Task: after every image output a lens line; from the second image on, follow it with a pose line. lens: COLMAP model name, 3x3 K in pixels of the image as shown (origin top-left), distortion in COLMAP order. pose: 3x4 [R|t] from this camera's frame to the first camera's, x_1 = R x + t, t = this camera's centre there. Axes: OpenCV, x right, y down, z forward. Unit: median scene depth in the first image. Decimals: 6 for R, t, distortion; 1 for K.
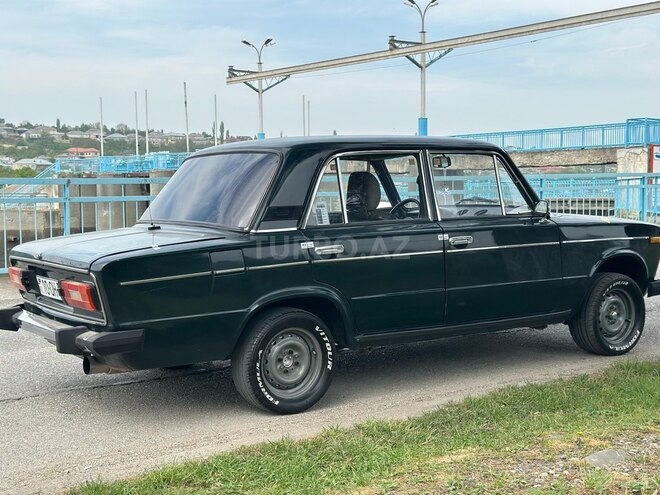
lens RADIAL K [[916.0, 0, 329.9], [0, 916.0, 251.5], [0, 0, 1]] dist [0.185623, -0.323093]
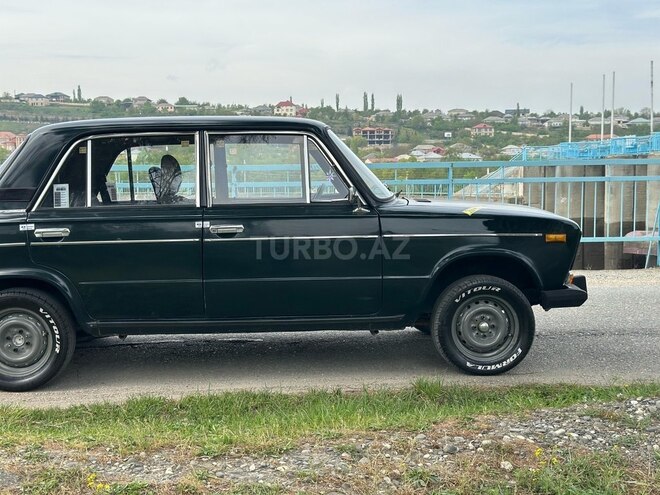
lens RADIAL K [[916.0, 0, 329.9], [0, 916.0, 251.5], [0, 0, 1]] dist [0.185623, -0.323093]
pose [[0.855269, 0.044257, -0.516292, 0.704737], [-0.037122, 0.999019, 0.024140, -0.015443], [0.516854, -0.001480, 0.856073, 0.262729]]
